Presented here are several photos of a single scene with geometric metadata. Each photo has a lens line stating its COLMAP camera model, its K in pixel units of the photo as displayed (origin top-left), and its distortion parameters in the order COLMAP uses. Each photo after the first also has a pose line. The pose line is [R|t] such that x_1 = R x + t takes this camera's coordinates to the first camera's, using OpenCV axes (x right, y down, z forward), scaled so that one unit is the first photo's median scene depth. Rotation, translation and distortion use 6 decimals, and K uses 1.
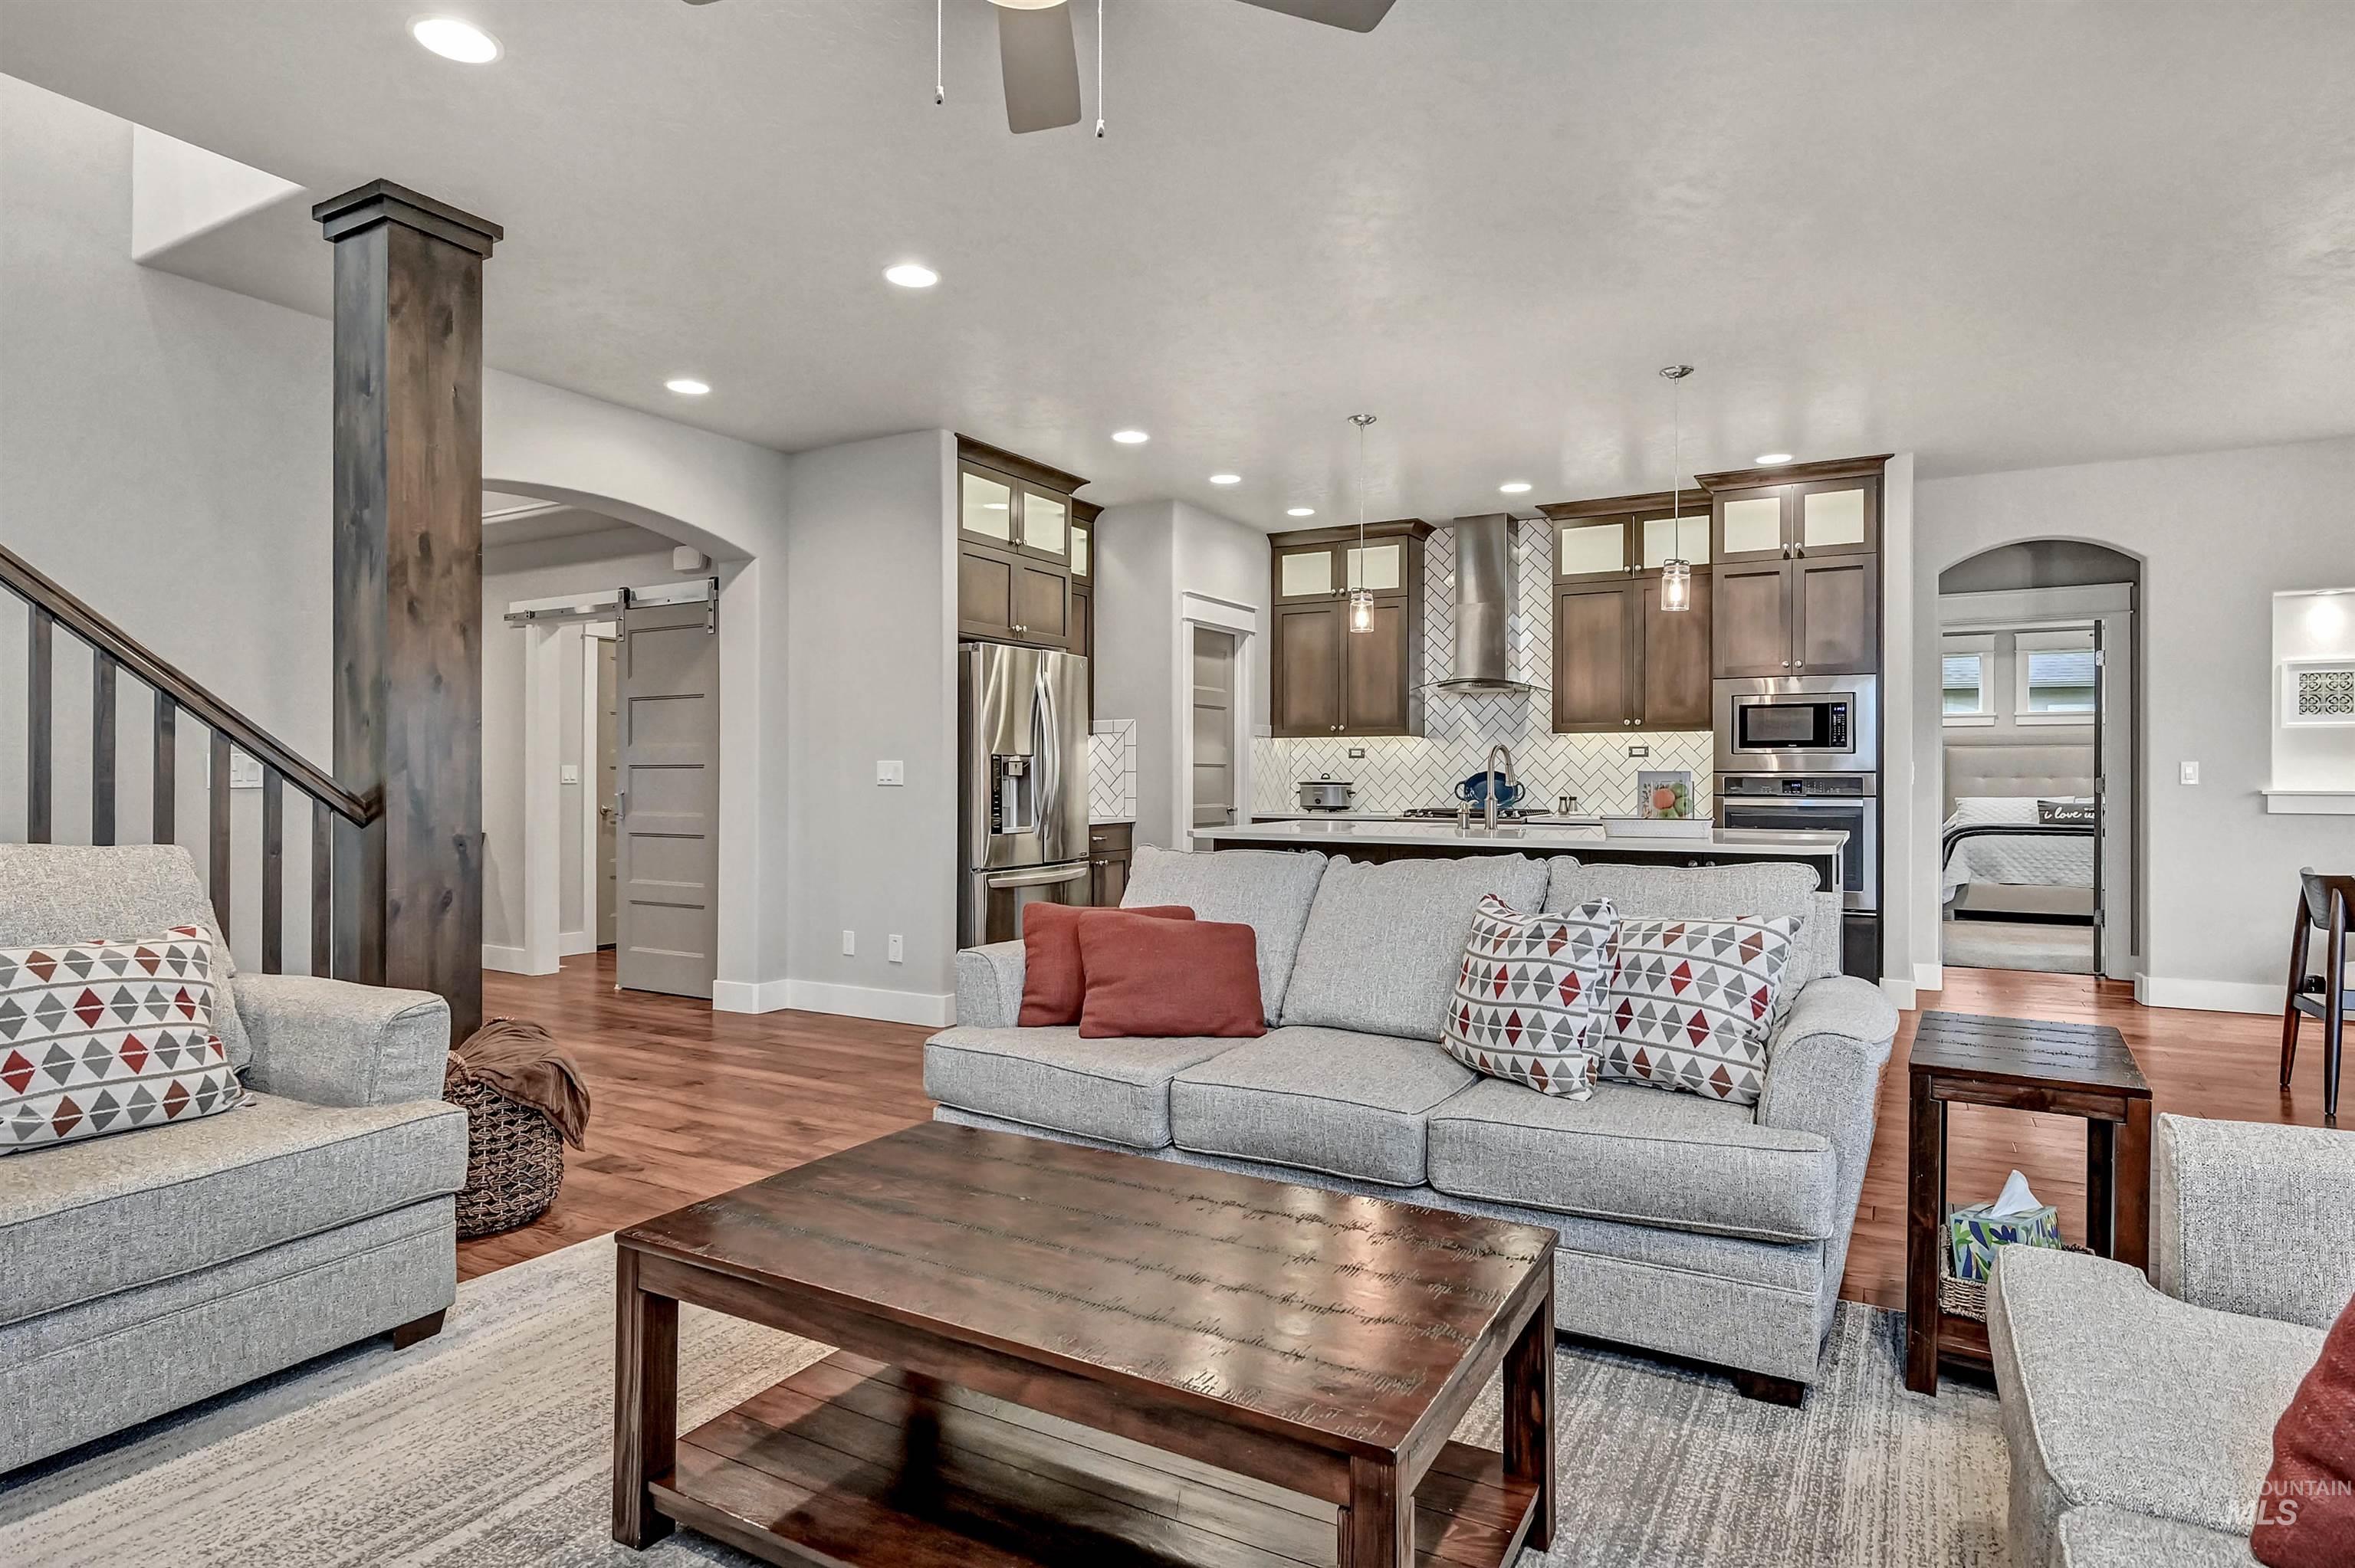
lens RADIAL K [[1270.8, 0, 1182.7], [0, 1270.8, 778.9], [0, 0, 1]] dist [0.004217, 0.000805]
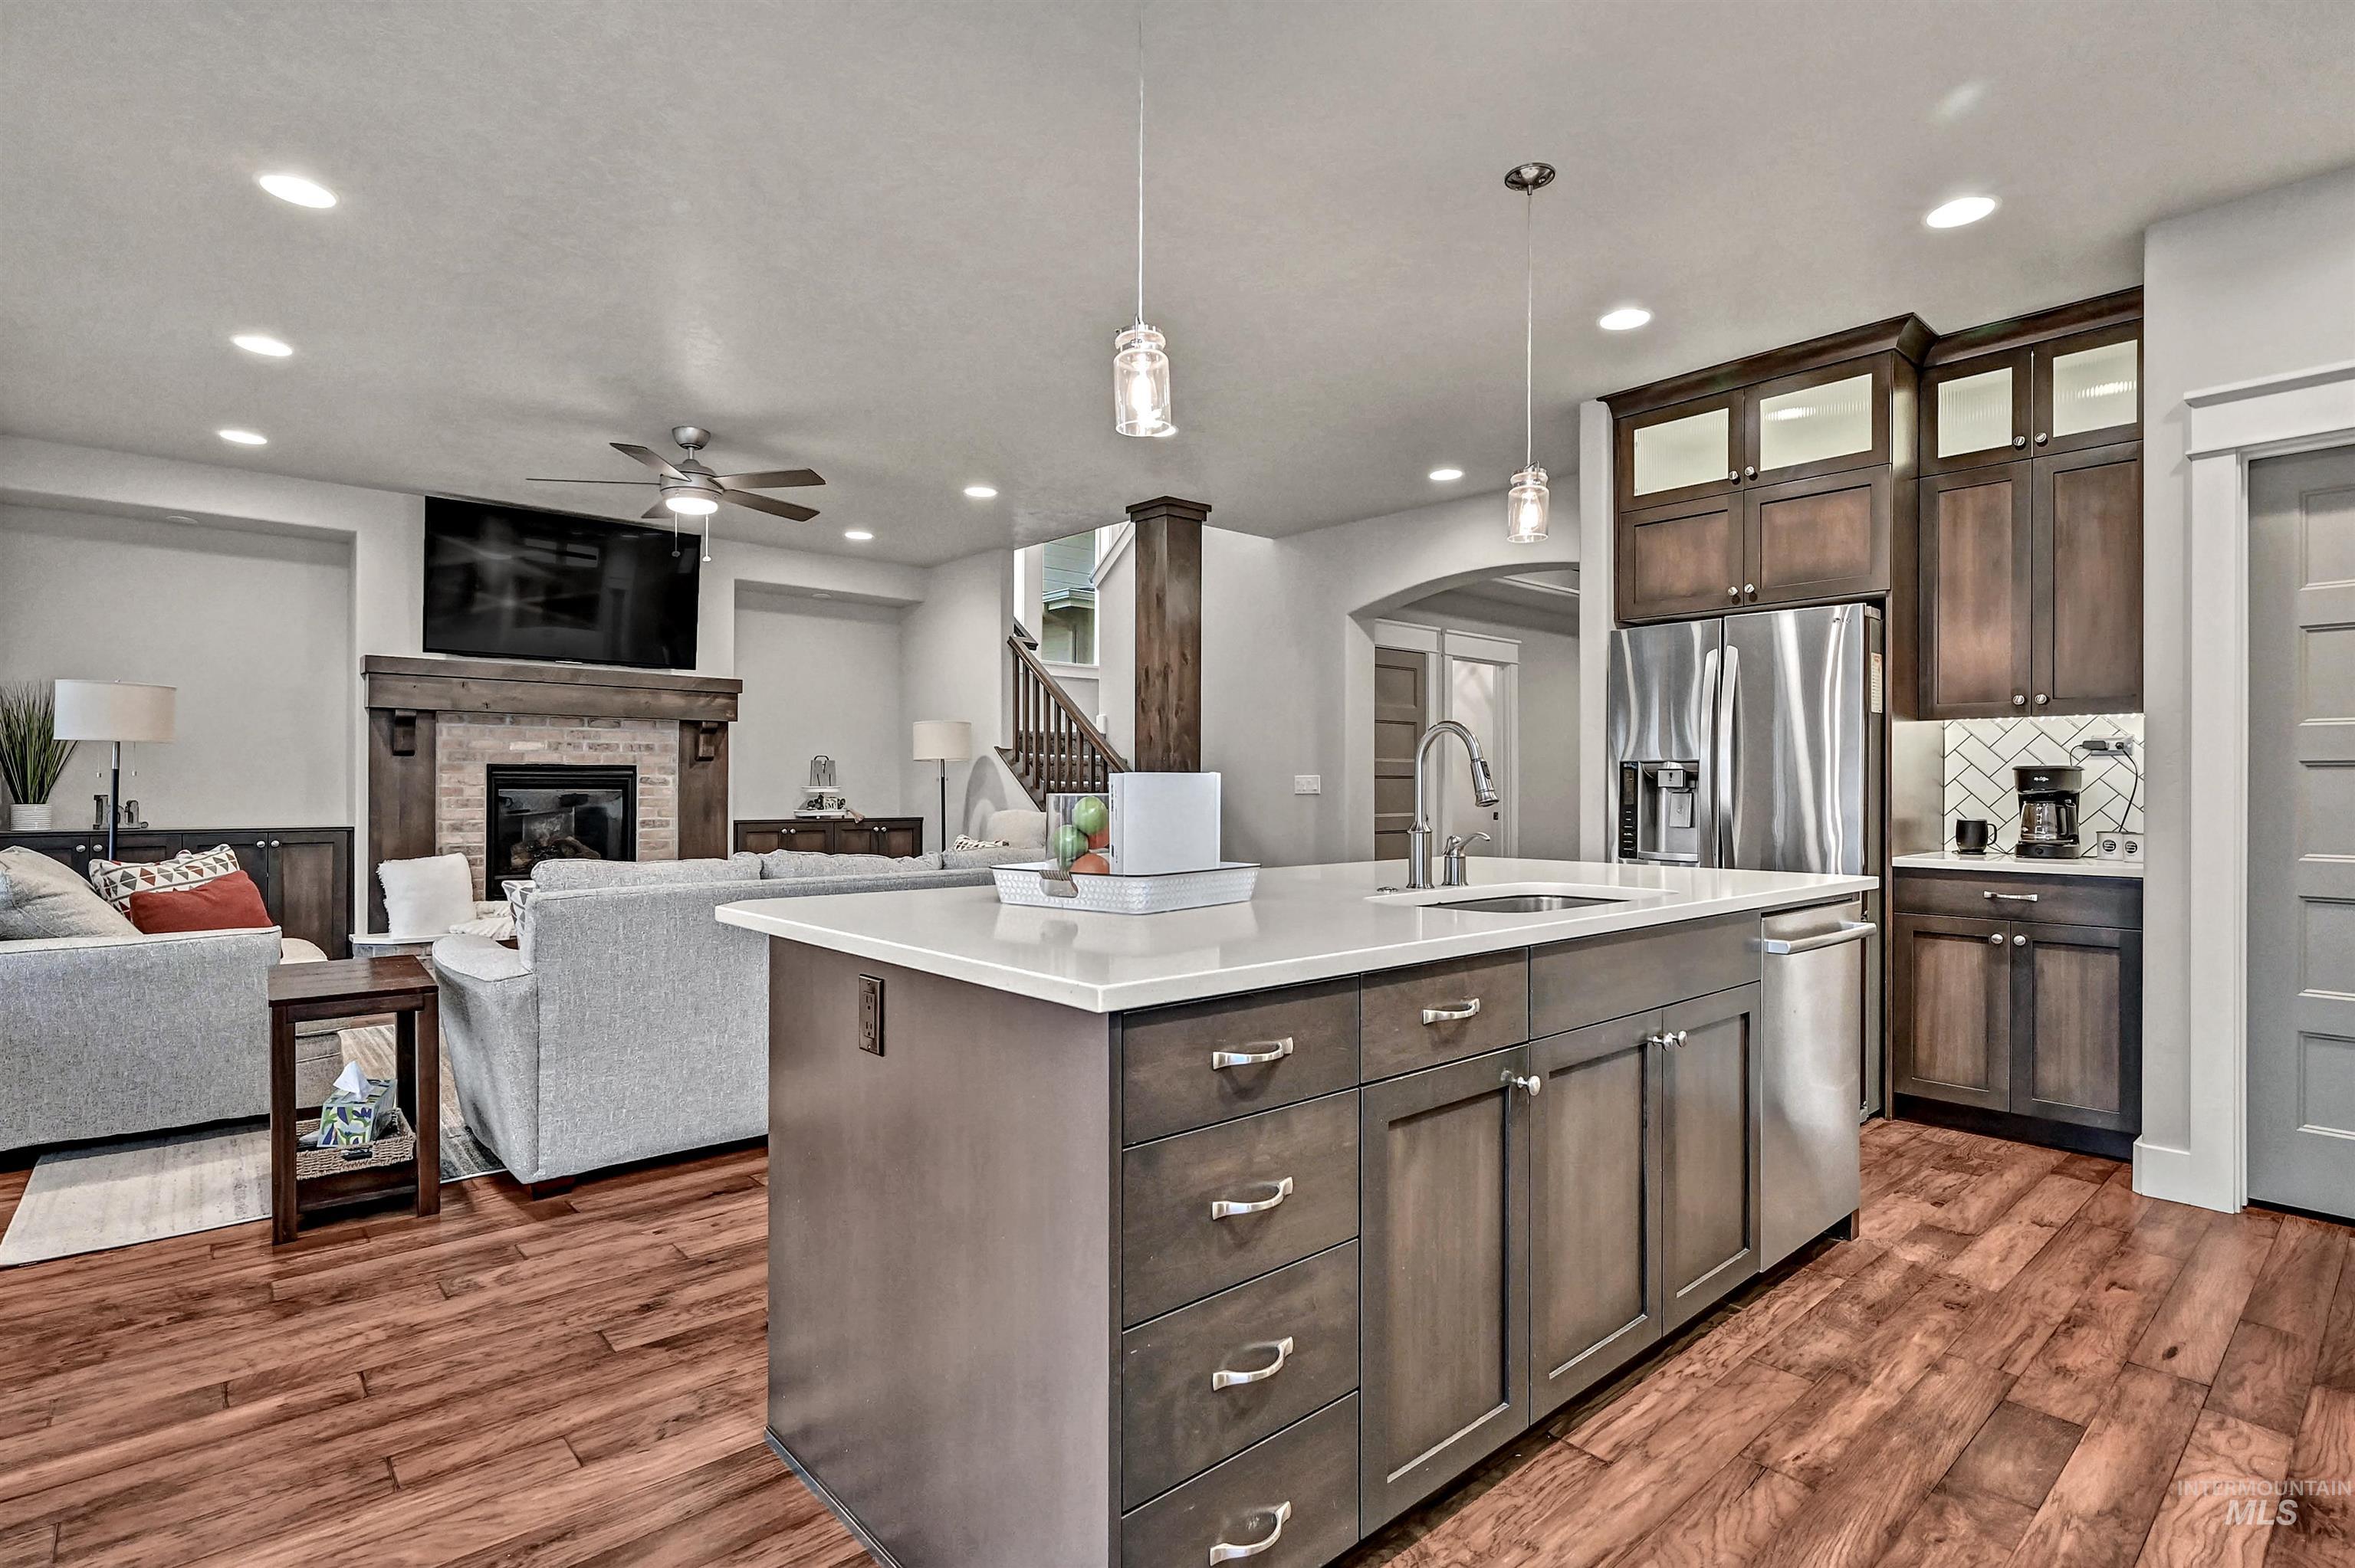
lens RADIAL K [[1123.6, 0, 1172.4], [0, 1123.6, 786.0], [0, 0, 1]] dist [0.000302, -0.000415]
pose [[-0.328600, -0.005085, -0.944456, 0.529996], [-0.007336, 0.999969, -0.002831, 0.001054], [0.944441, 0.005998, -0.328627, 0.790261]]
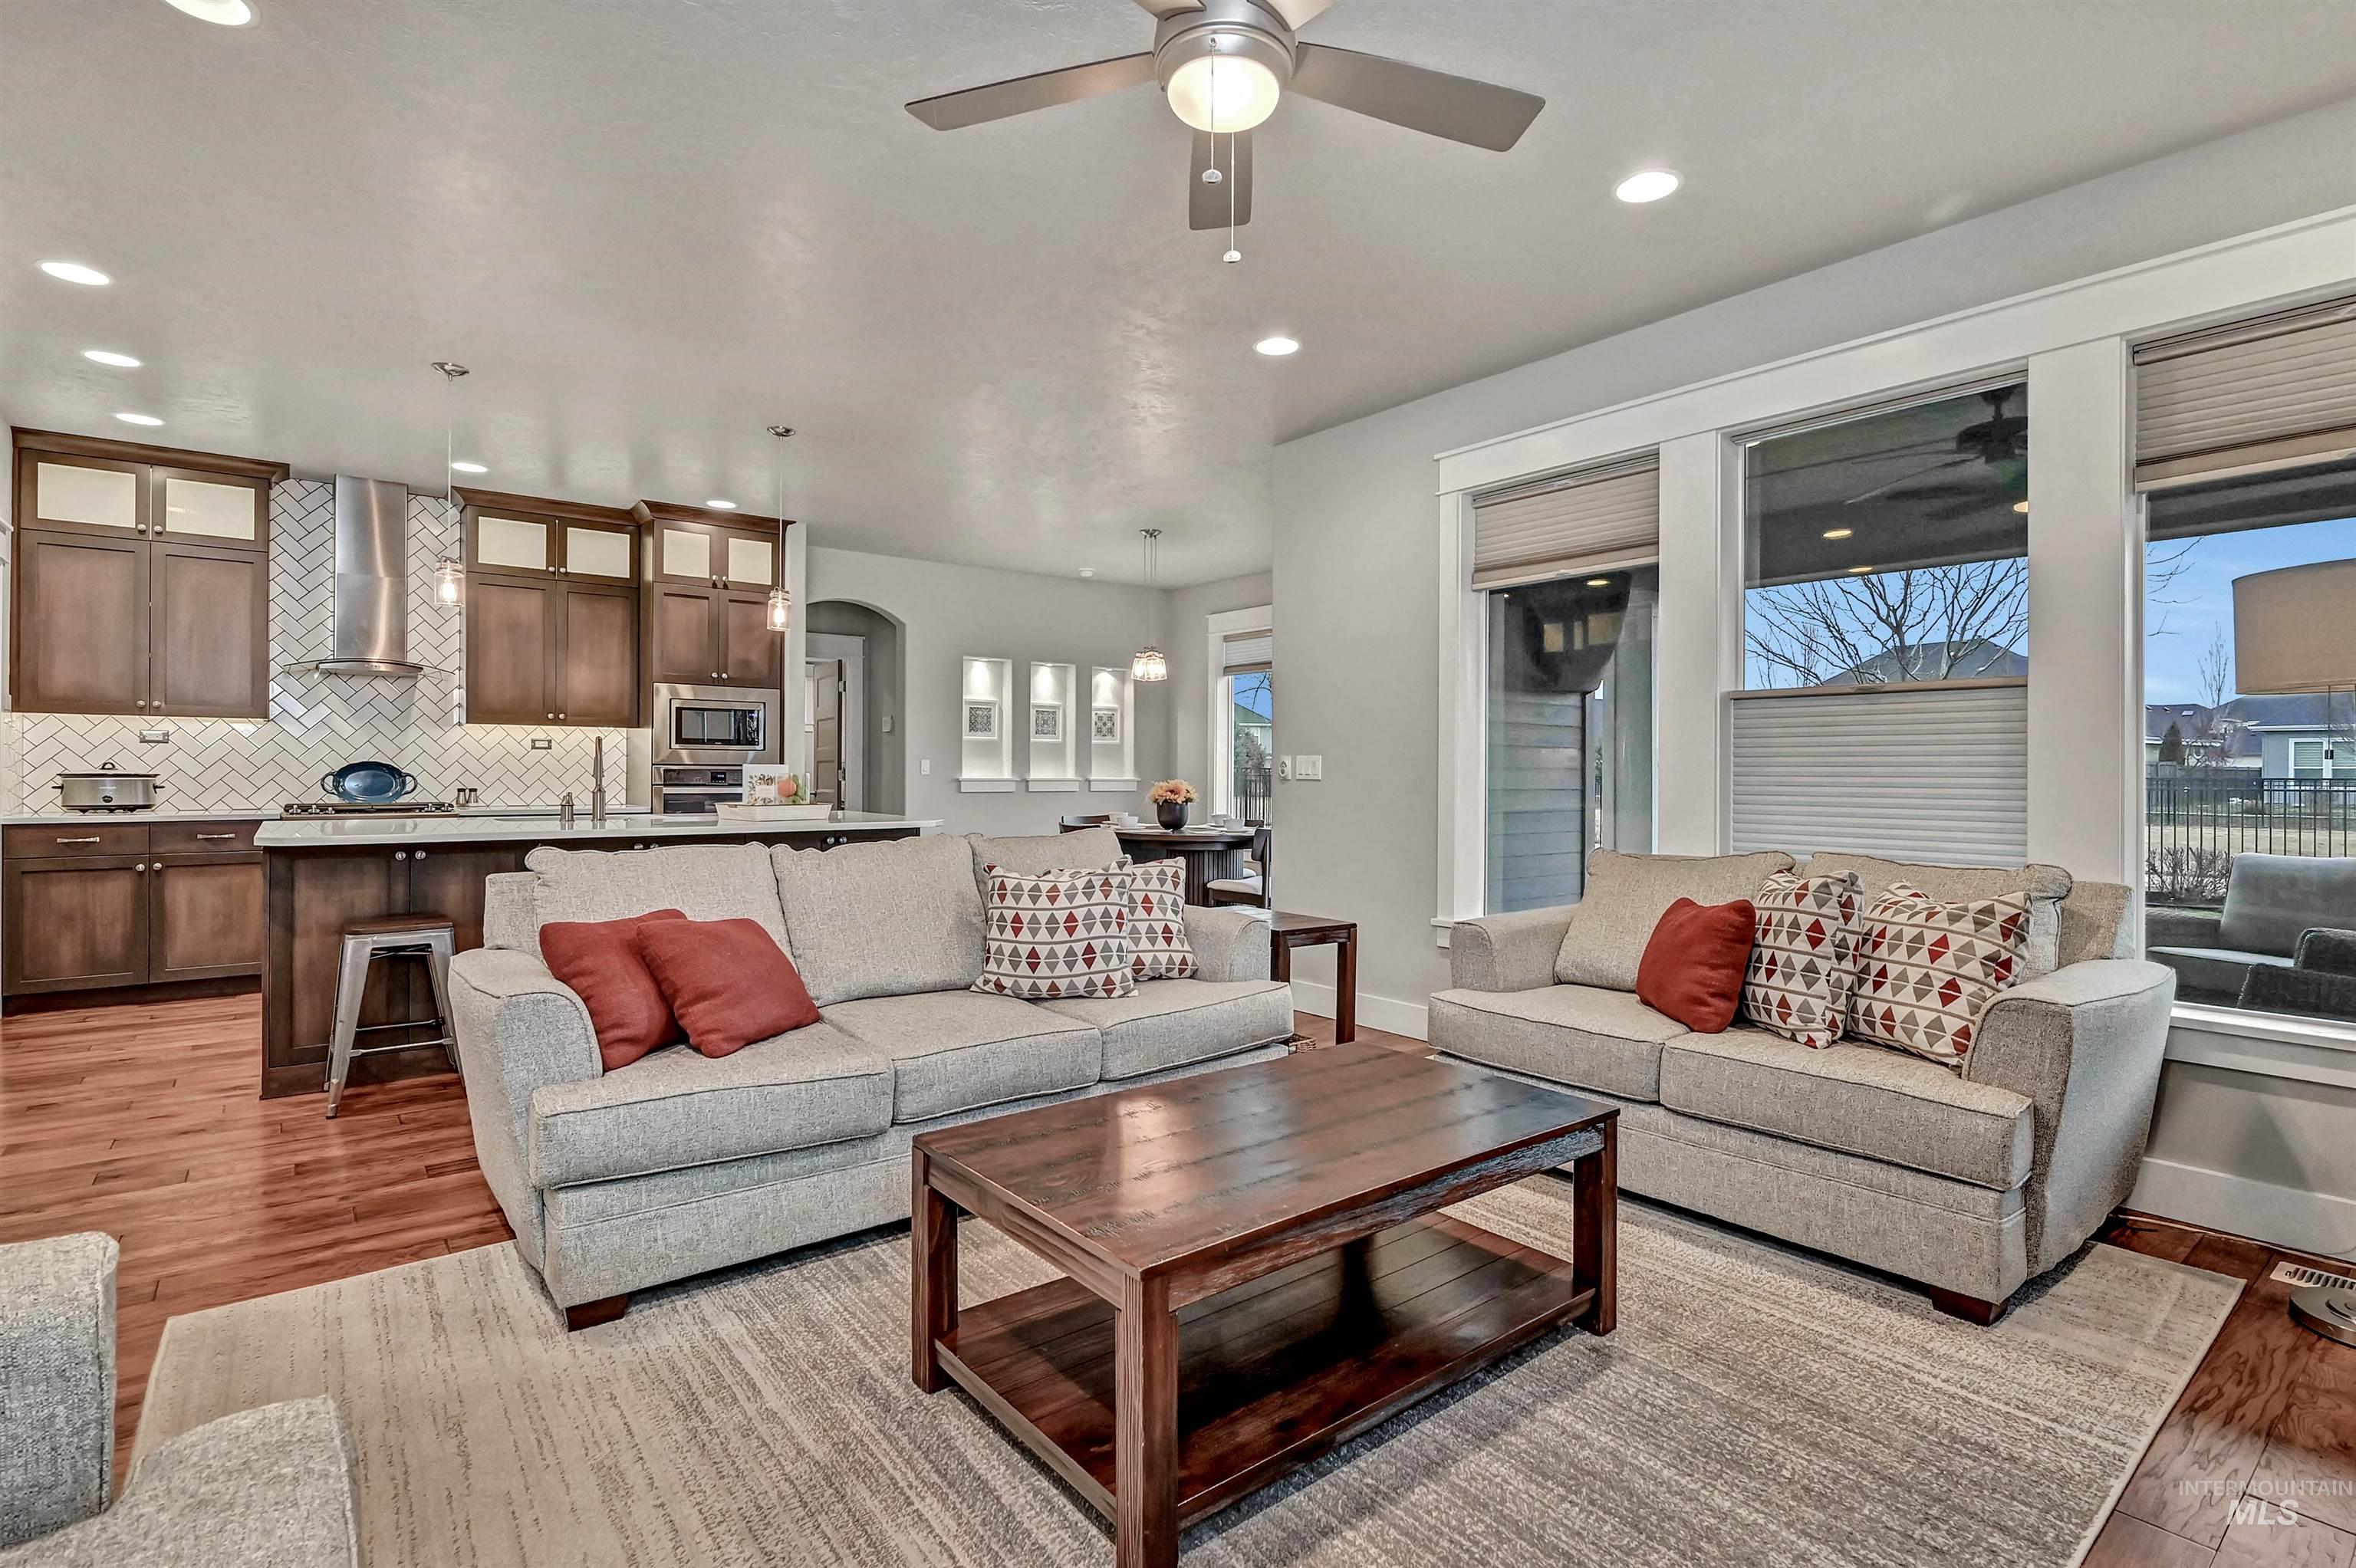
lens RADIAL K [[1124.1, 0, 1176.2], [0, 1124.1, 772.2], [0, 0, 1]] dist [0.000302, -0.000415]
pose [[0.376027, -0.000087, 0.926609, -0.312458], [-0.002091, 0.999997, 0.000942, -0.000445], [-0.926606, -0.002291, 0.376026, 0.177590]]
